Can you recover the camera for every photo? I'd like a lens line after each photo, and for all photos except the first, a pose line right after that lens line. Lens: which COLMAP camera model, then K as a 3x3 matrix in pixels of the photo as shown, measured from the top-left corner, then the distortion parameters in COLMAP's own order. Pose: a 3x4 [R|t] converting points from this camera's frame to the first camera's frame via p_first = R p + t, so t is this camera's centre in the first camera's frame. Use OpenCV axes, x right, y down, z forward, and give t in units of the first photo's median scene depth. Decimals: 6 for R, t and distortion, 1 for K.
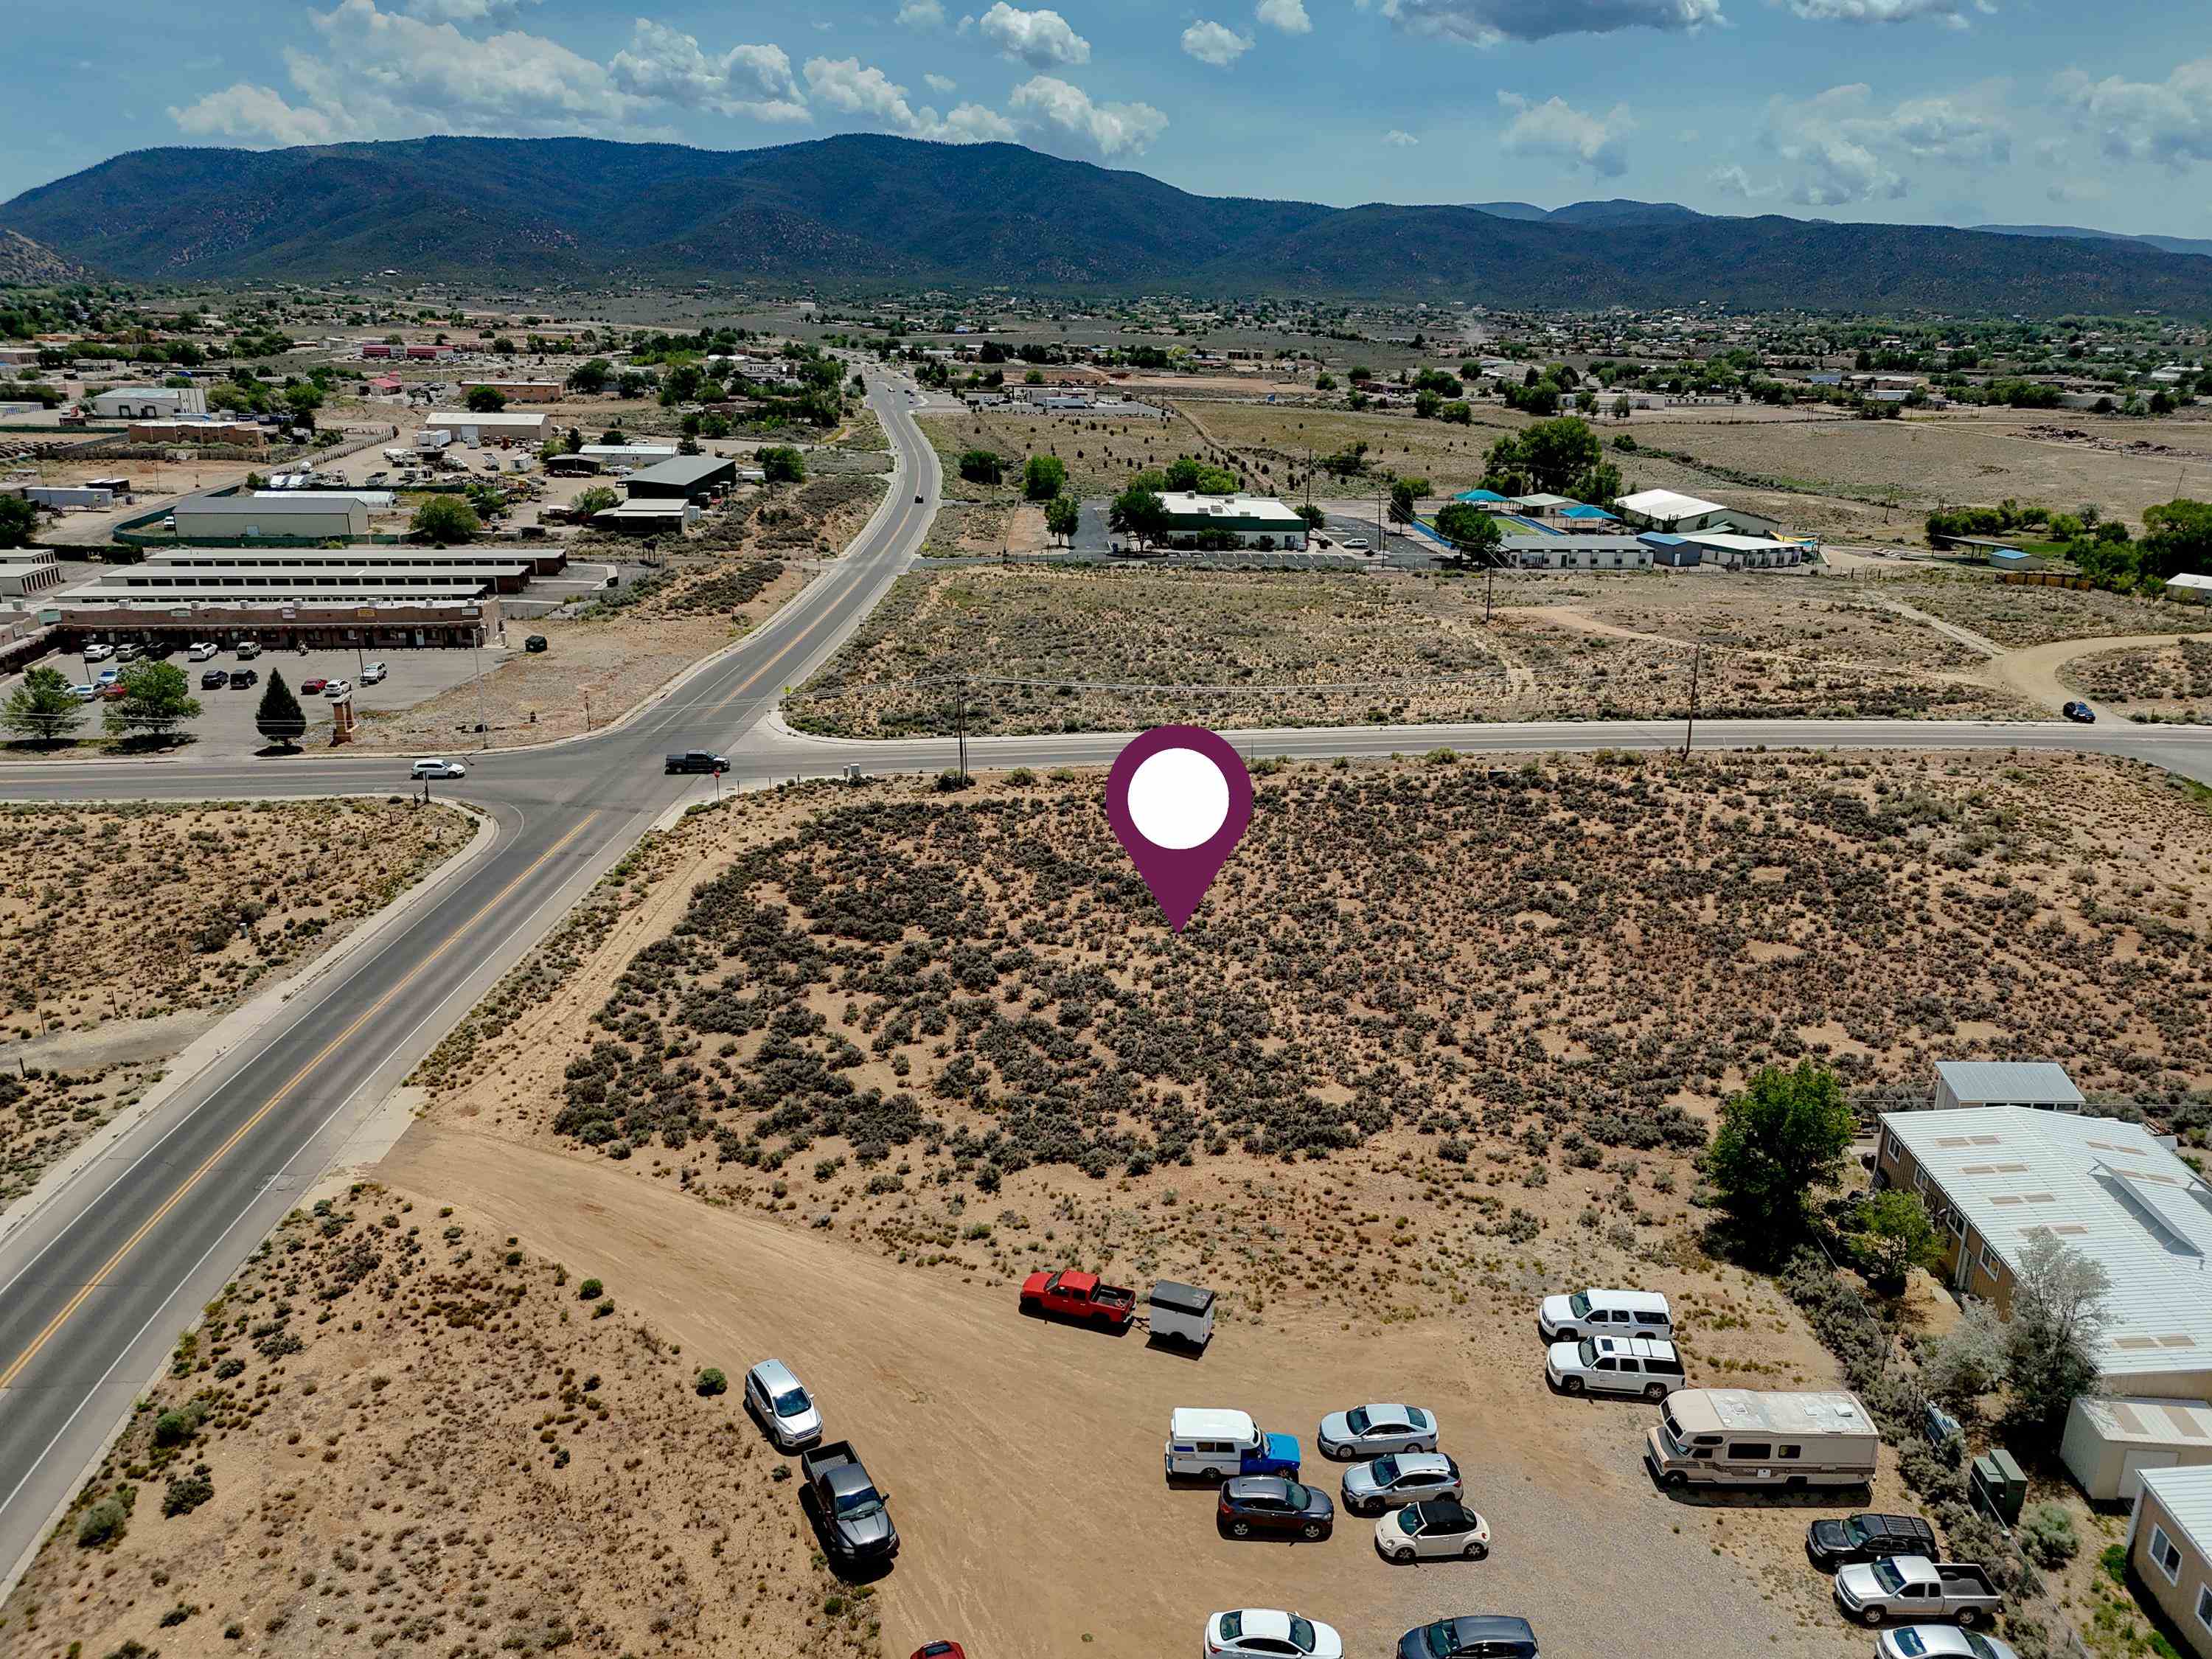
lens RADIAL K [[1622.6, 0, 1104.7], [0, 1622.6, 823.6], [0, 0, 1]] dist [0.062032, -0.057843]
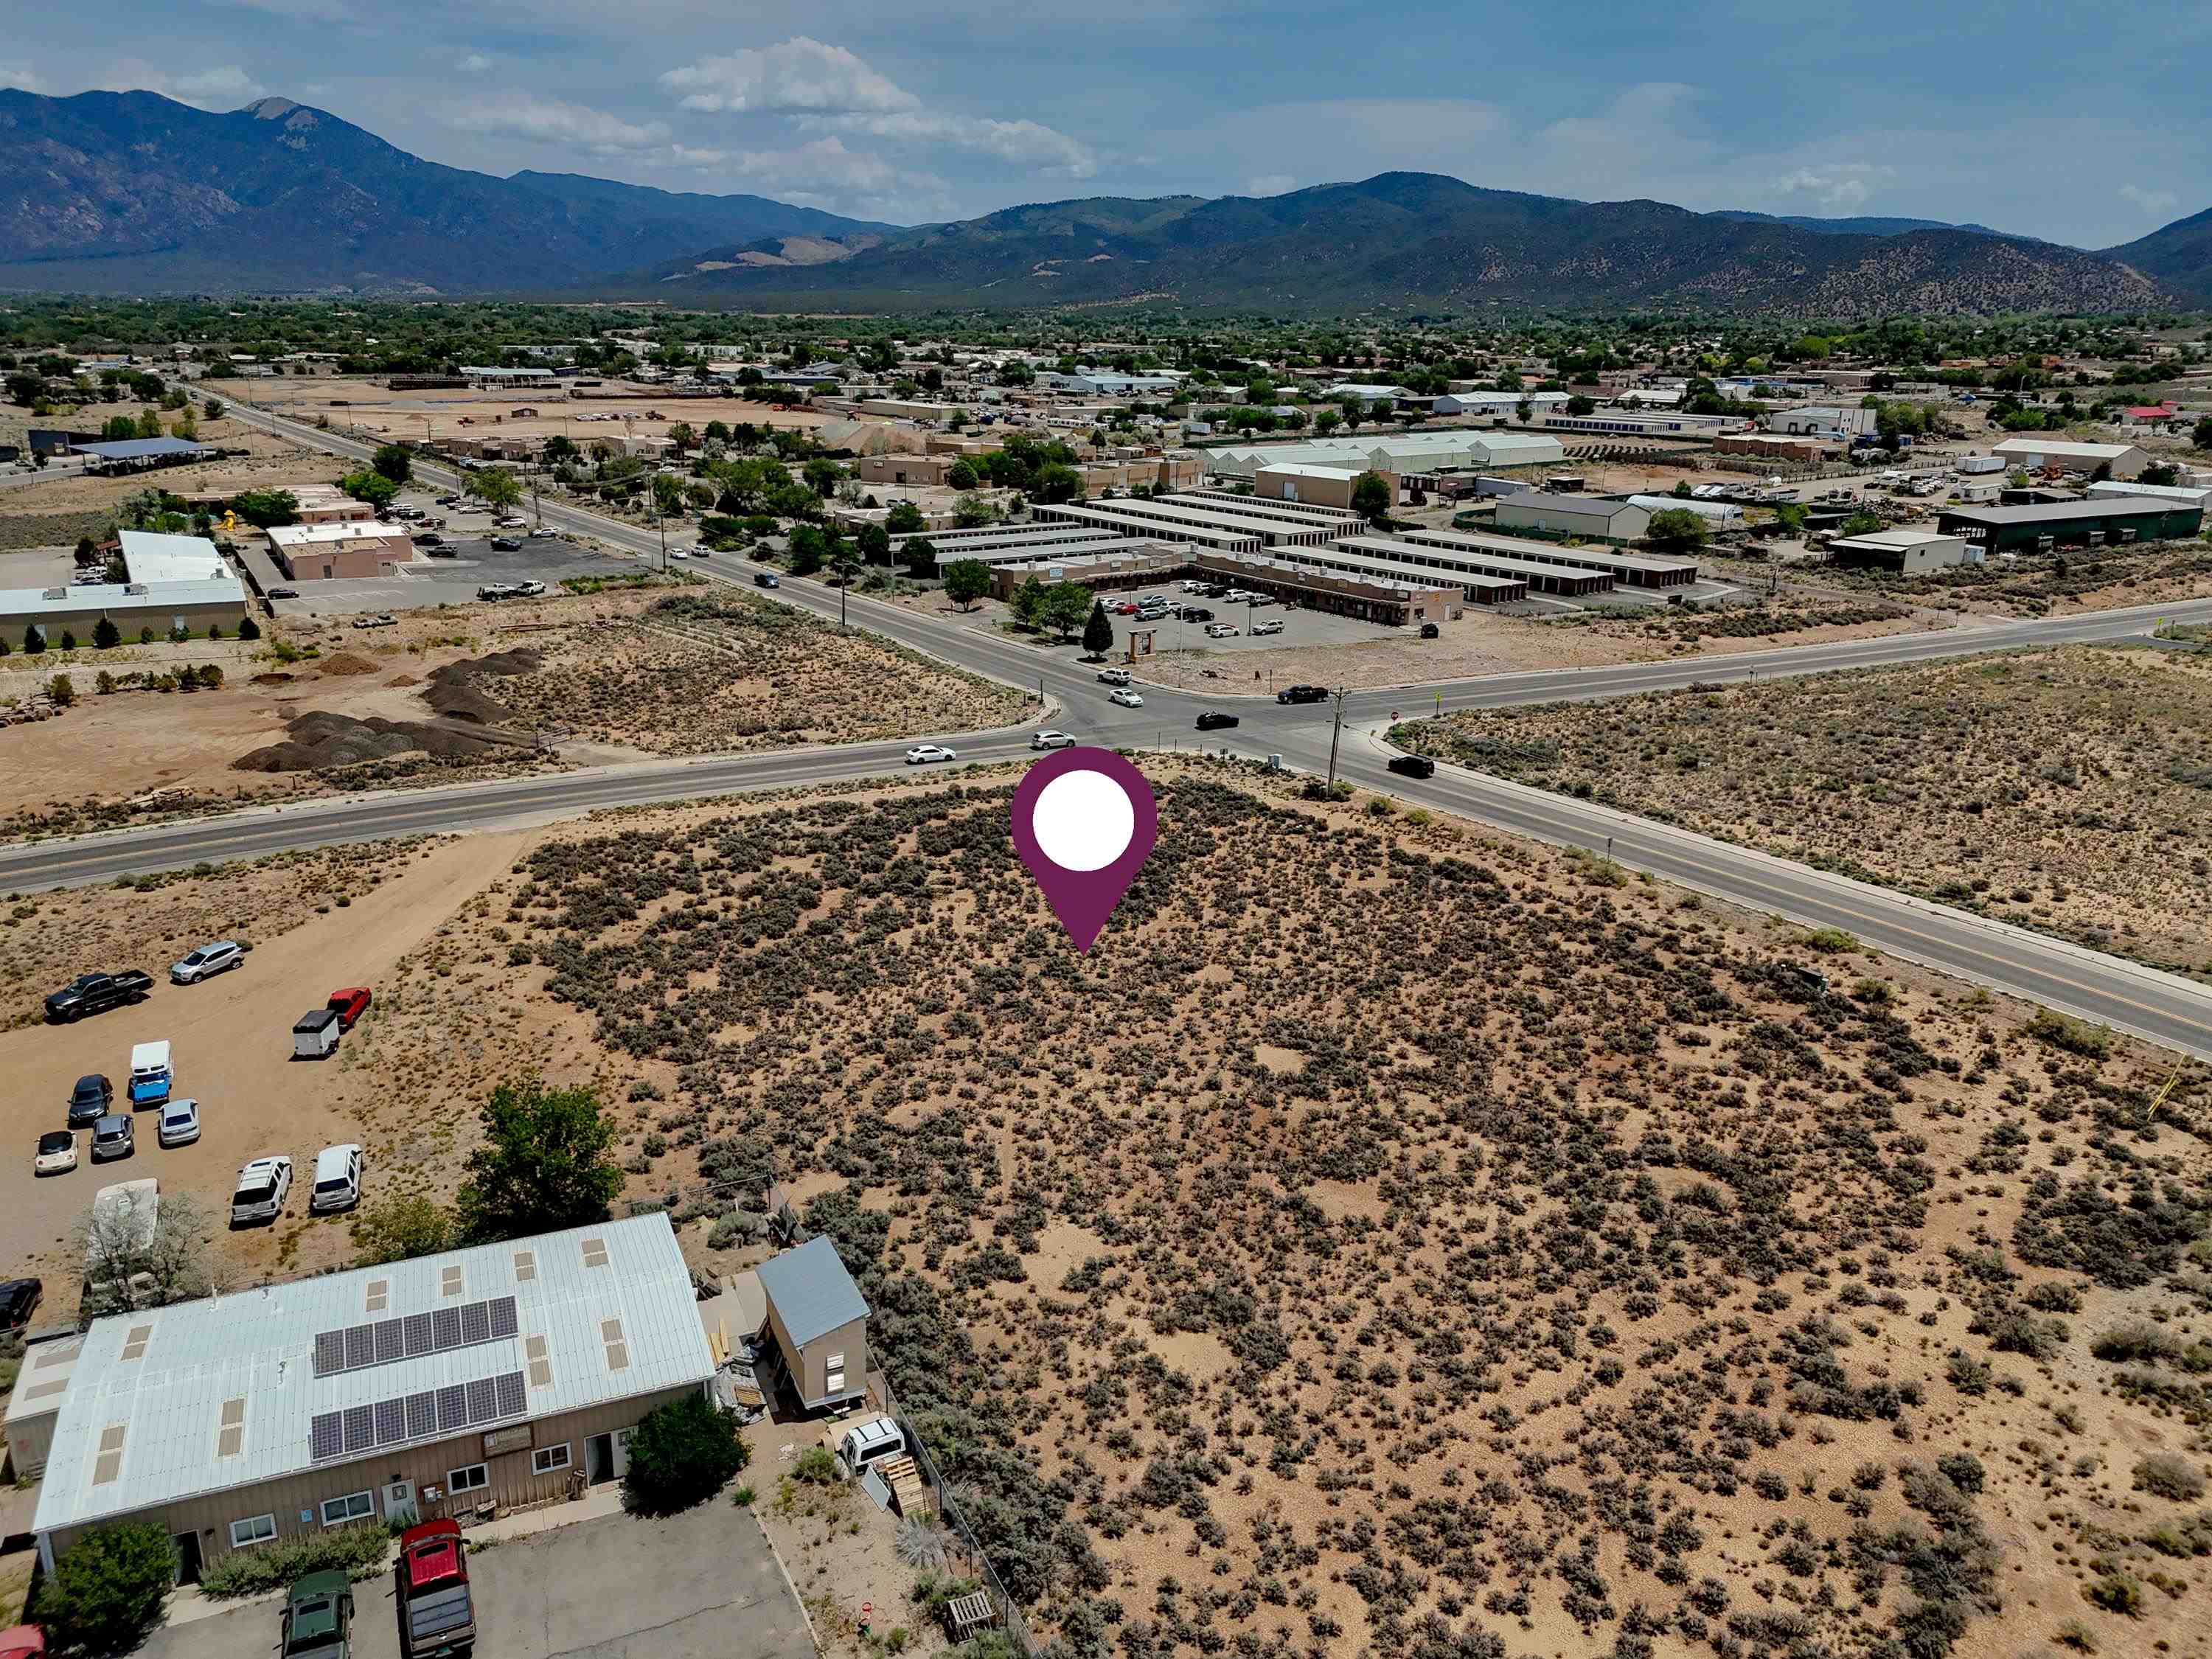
lens RADIAL K [[1622.6, 0, 1112.5], [0, 1622.6, 827.1], [0, 0, 1]] dist [0.062032, -0.057843]
pose [[0.447626, 0.254417, -0.857265, 1.053099], [-0.267271, 0.952915, 0.143247, -0.170052], [0.853345, 0.165001, 0.494548, 0.613429]]
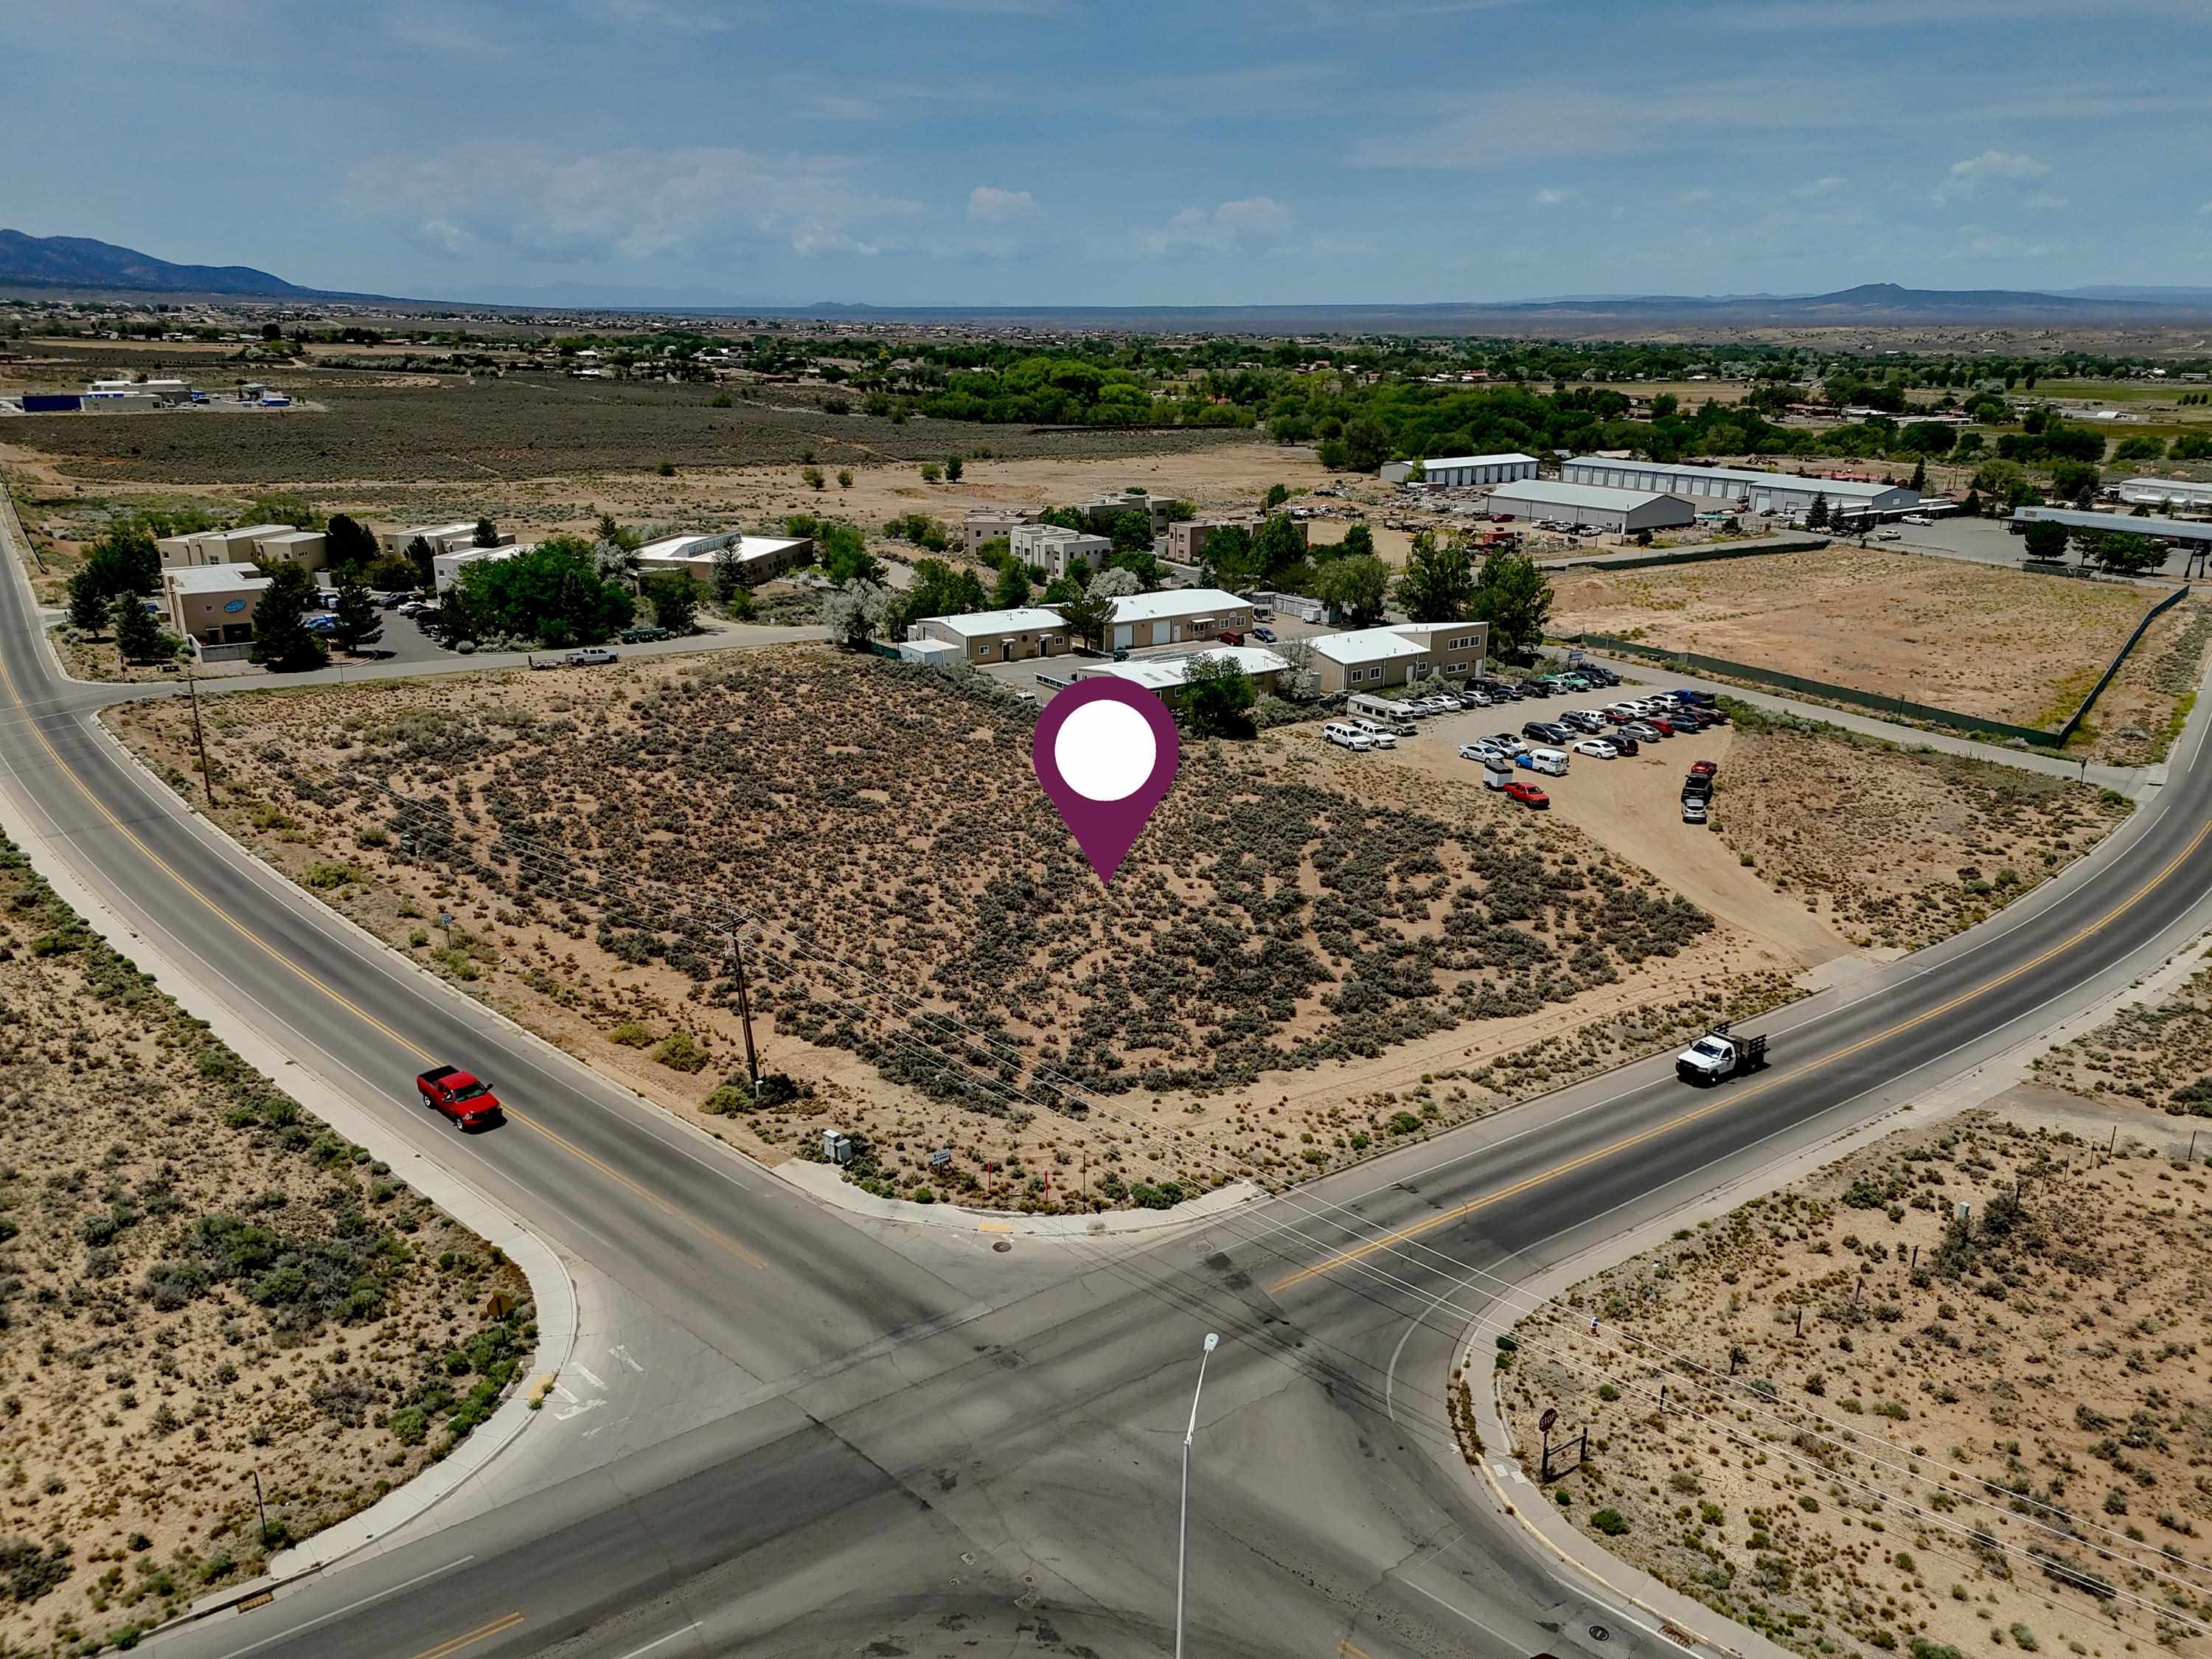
lens RADIAL K [[1622.6, 0, 1108.7], [0, 1622.6, 847.3], [0, 0, 1]] dist [0.062032, -0.057843]
pose [[-0.619600, -0.264725, 0.738929, -0.869910], [0.211793, 0.850105, 0.482146, -0.530225], [-0.755804, 0.455238, -0.470659, 1.721411]]
